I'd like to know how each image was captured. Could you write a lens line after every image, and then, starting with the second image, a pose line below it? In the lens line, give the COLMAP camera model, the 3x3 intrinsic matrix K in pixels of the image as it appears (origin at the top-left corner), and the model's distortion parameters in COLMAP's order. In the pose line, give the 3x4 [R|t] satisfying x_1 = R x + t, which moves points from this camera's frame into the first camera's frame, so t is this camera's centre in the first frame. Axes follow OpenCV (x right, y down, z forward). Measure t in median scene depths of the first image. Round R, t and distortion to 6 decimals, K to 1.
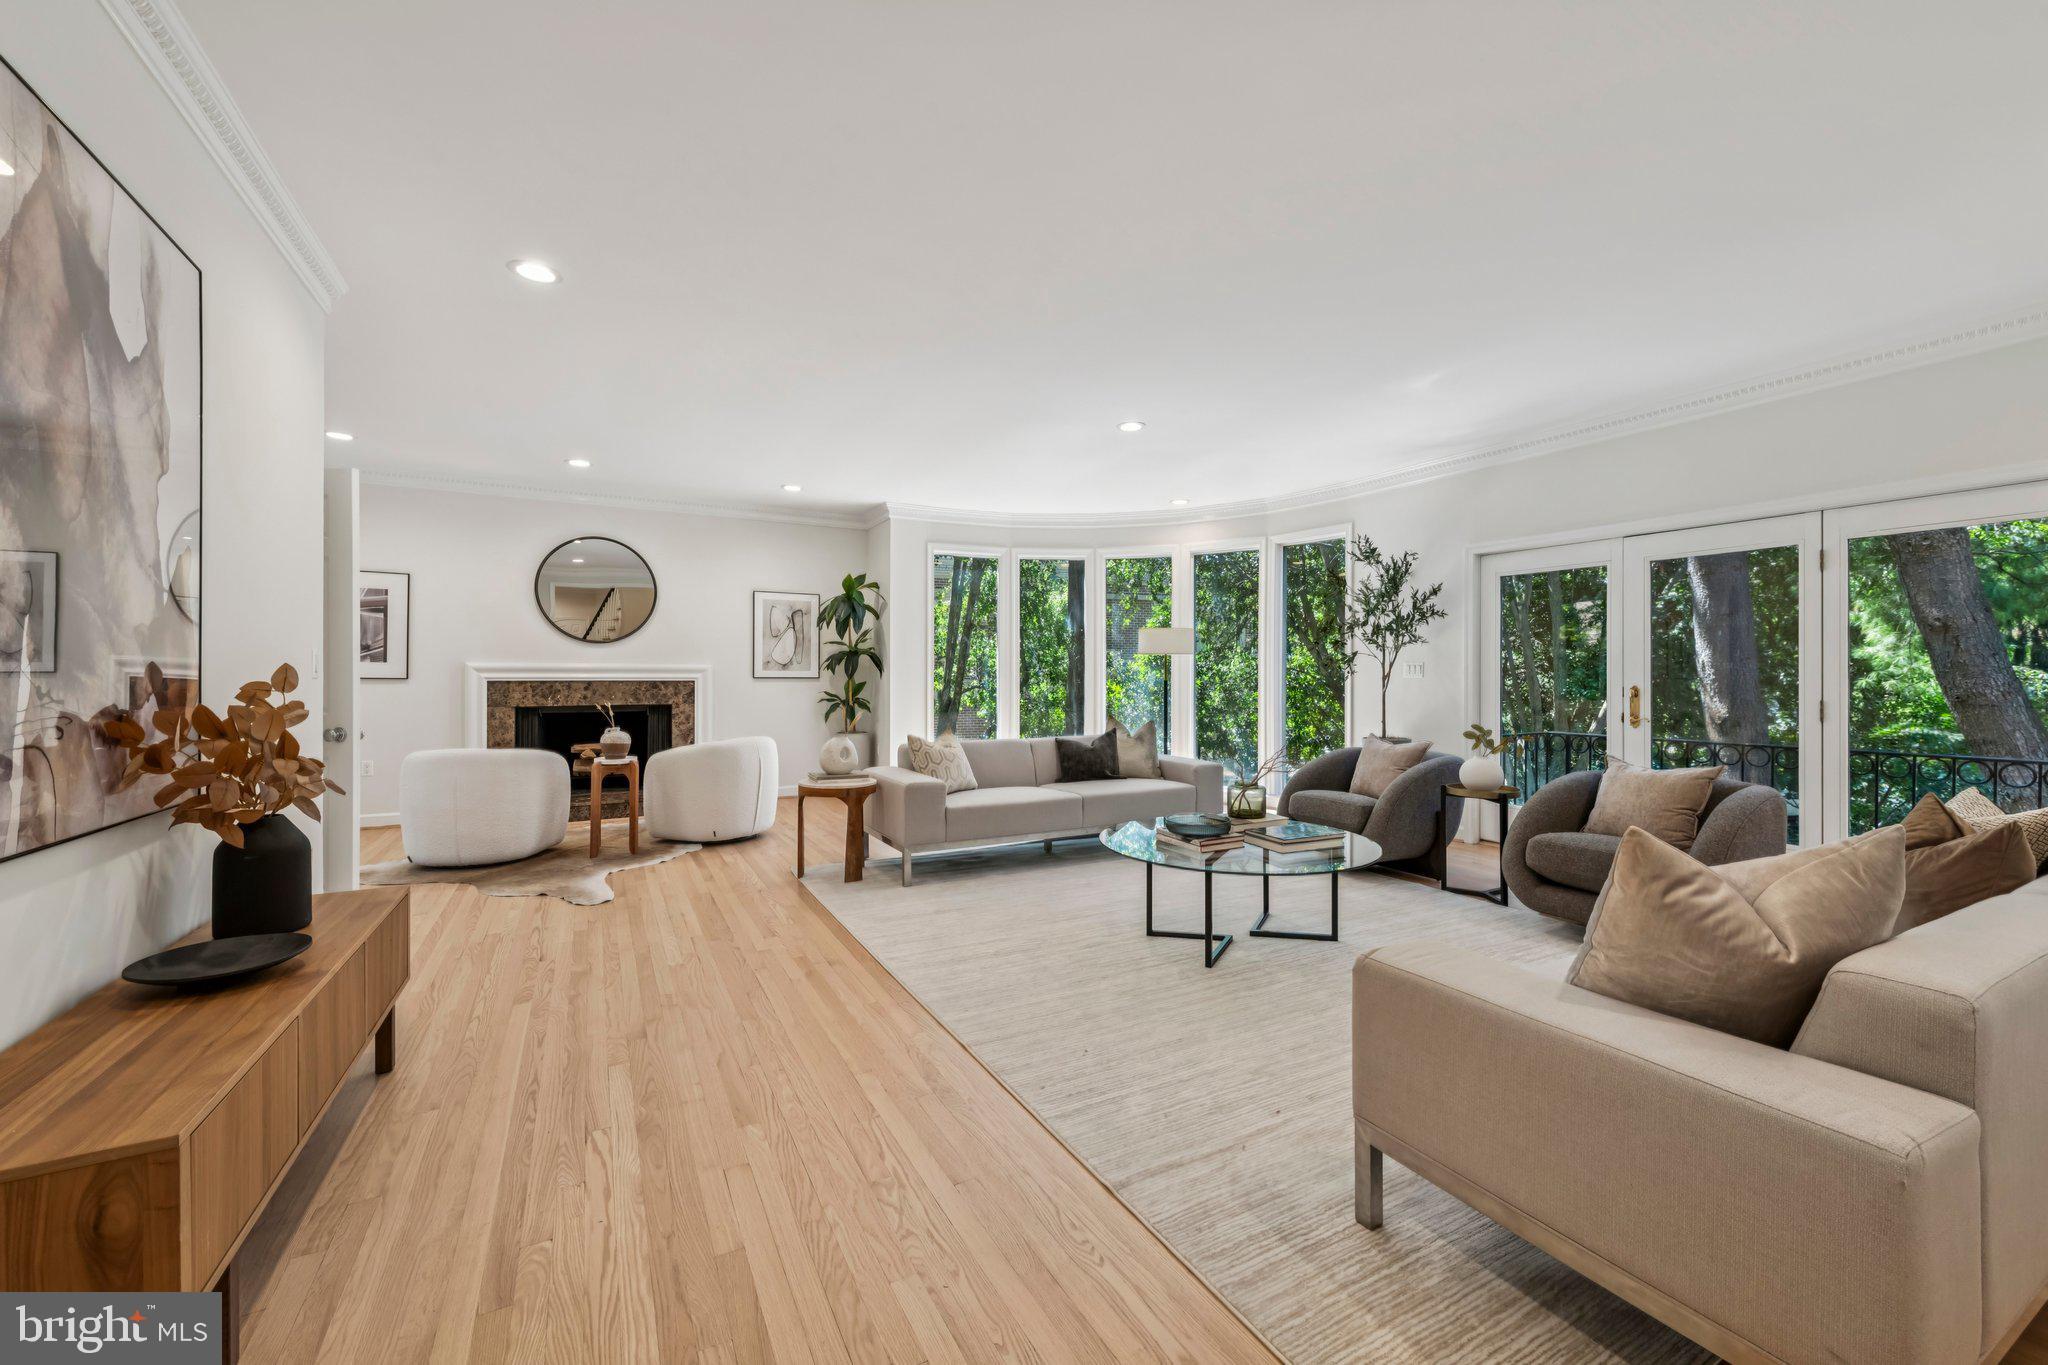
lens RADIAL K [[790.2, 0, 1024.0], [0, 790.2, 682.5], [0, 0, 1]] dist [0.022972, -0.000029]
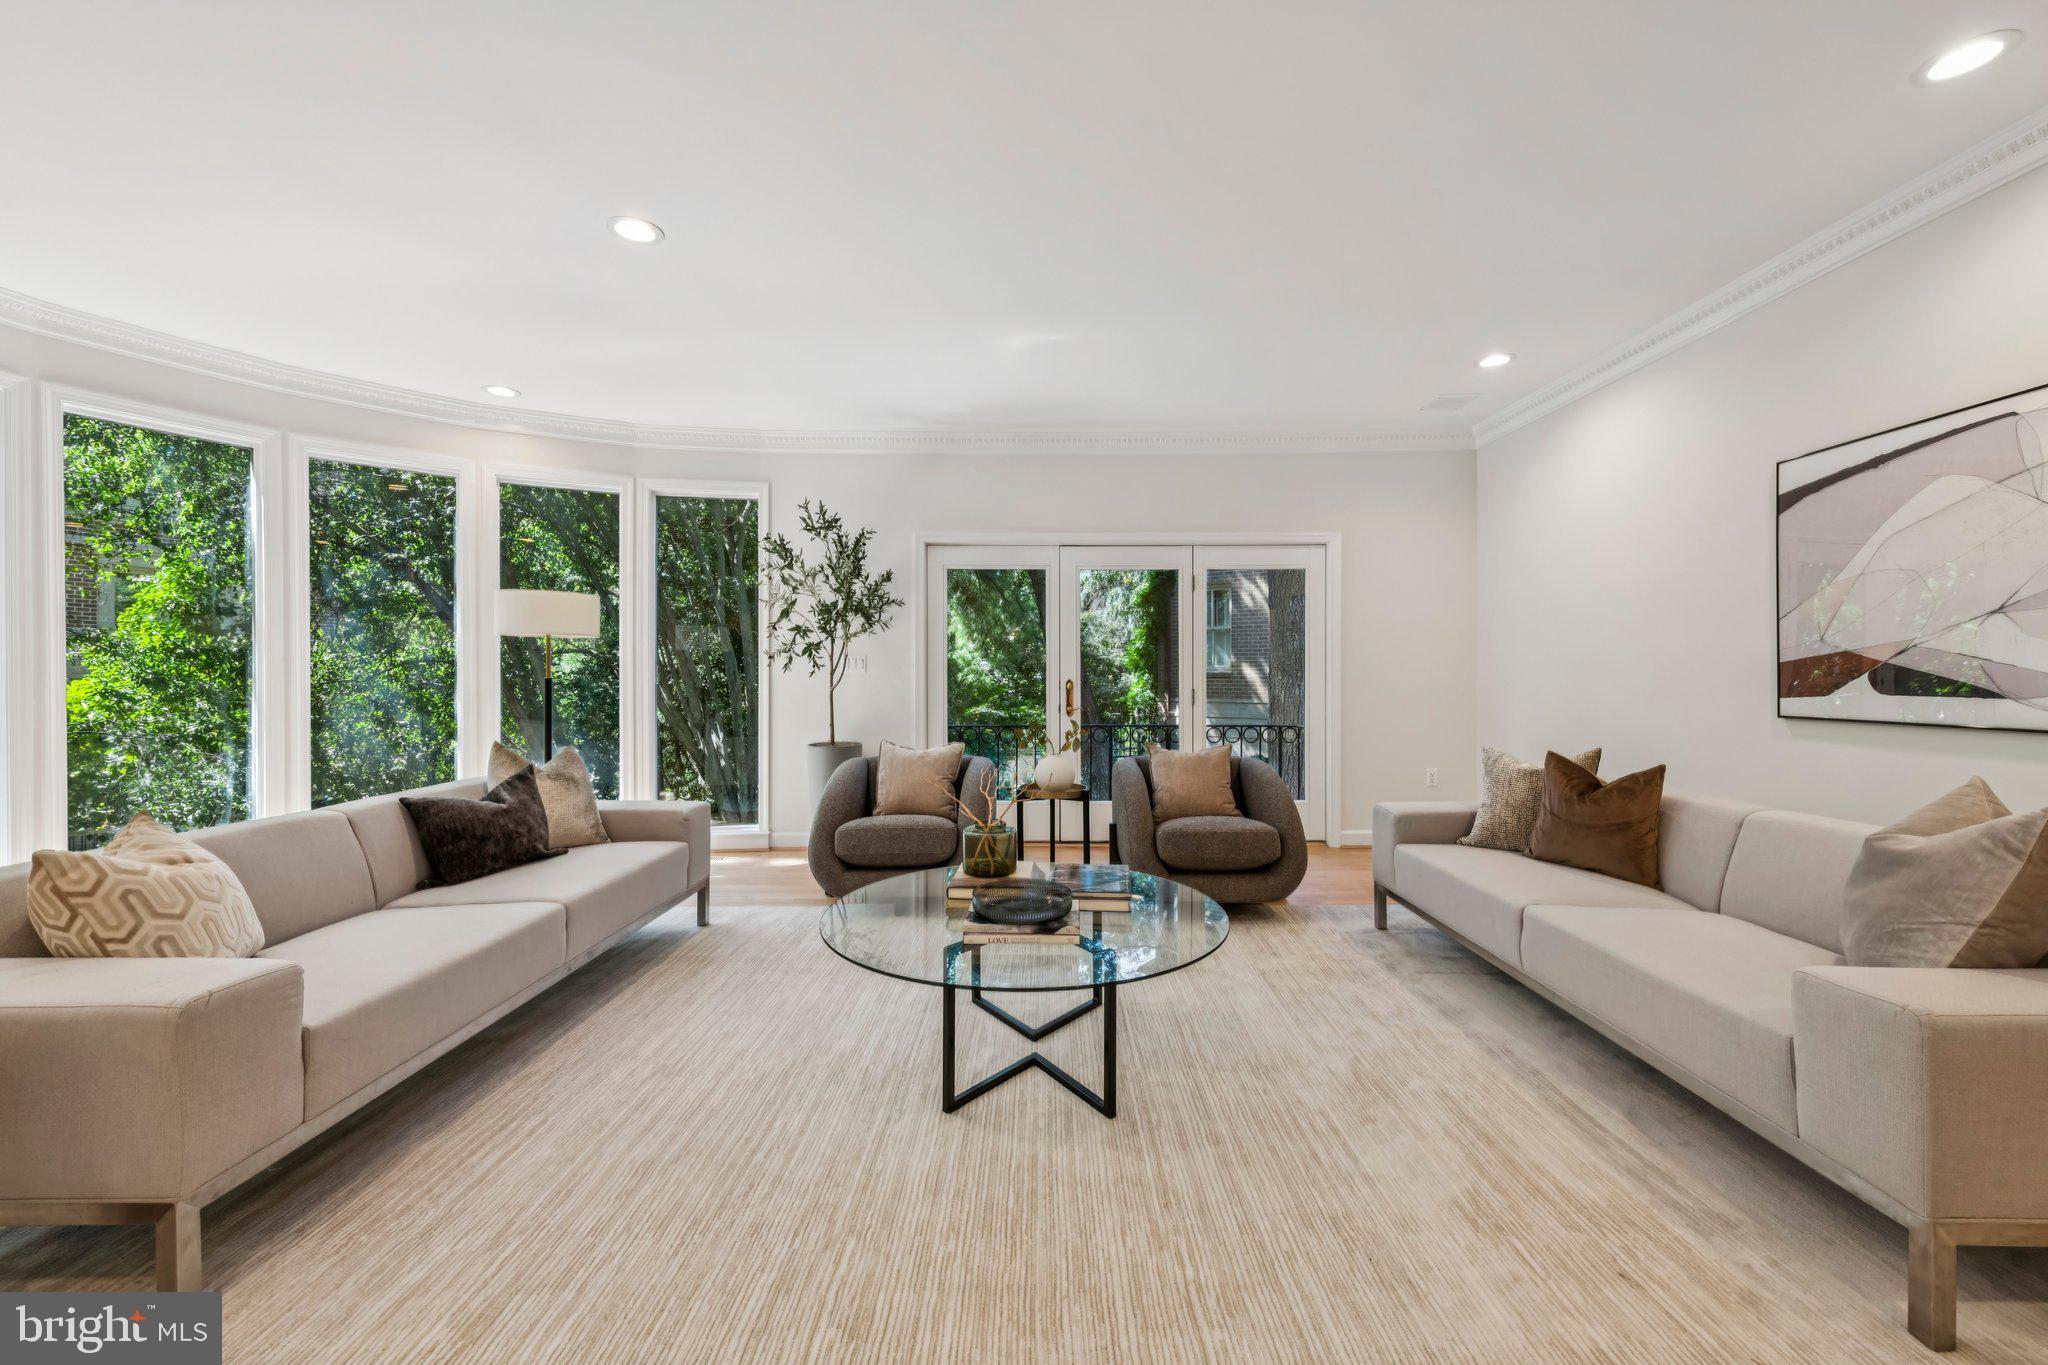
lens RADIAL K [[806.3, 0, 1024.0], [0, 806.3, 682.5], [0, 0, 1]] dist [0.000277, -0.000048]
pose [[0.465293, -0.014401, 0.885039, -0.182453], [0.010284, 0.999888, 0.010863, -0.002932], [-0.885097, 0.004047, 0.465390, 0.360151]]
